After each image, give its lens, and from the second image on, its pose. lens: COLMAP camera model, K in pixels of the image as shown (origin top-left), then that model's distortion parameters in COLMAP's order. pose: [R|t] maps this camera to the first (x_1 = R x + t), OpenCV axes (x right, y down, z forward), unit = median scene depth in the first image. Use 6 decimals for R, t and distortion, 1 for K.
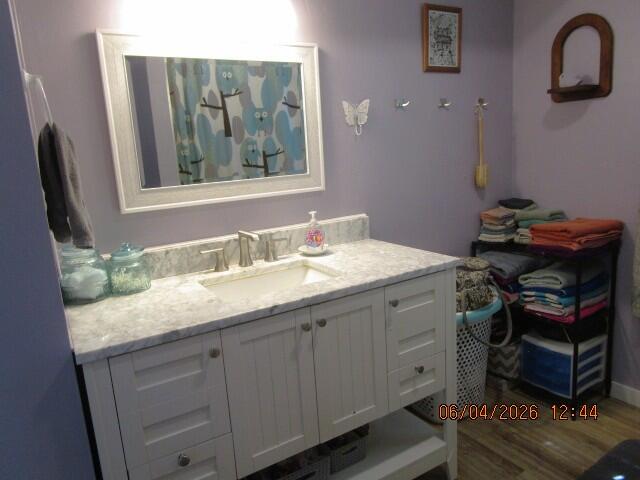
lens RADIAL K [[461.4, 0, 320.1], [0, 461.4, 238.4], [0, 0, 1]] dist [-0.020519, 0.017795]
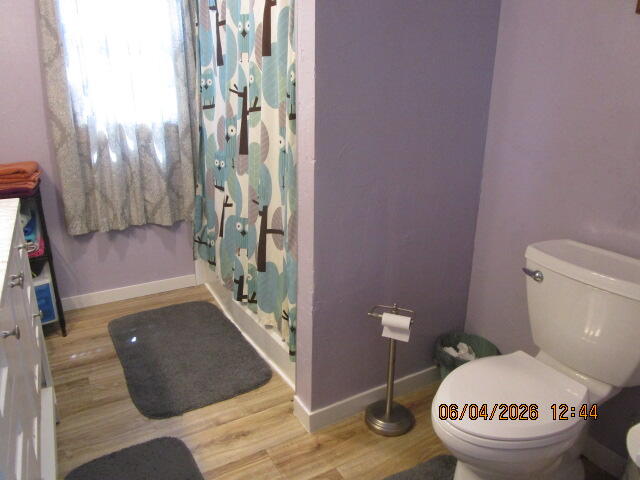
lens RADIAL K [[461.4, 0, 319.0], [0, 461.4, 239.2], [0, 0, 1]] dist [-0.020519, 0.017795]
pose [[0.021260, -0.231908, 0.972505, -0.541589], [0.177976, 0.958066, 0.224574, 0.018258], [-0.983805, 0.168308, 0.061643, 0.282475]]
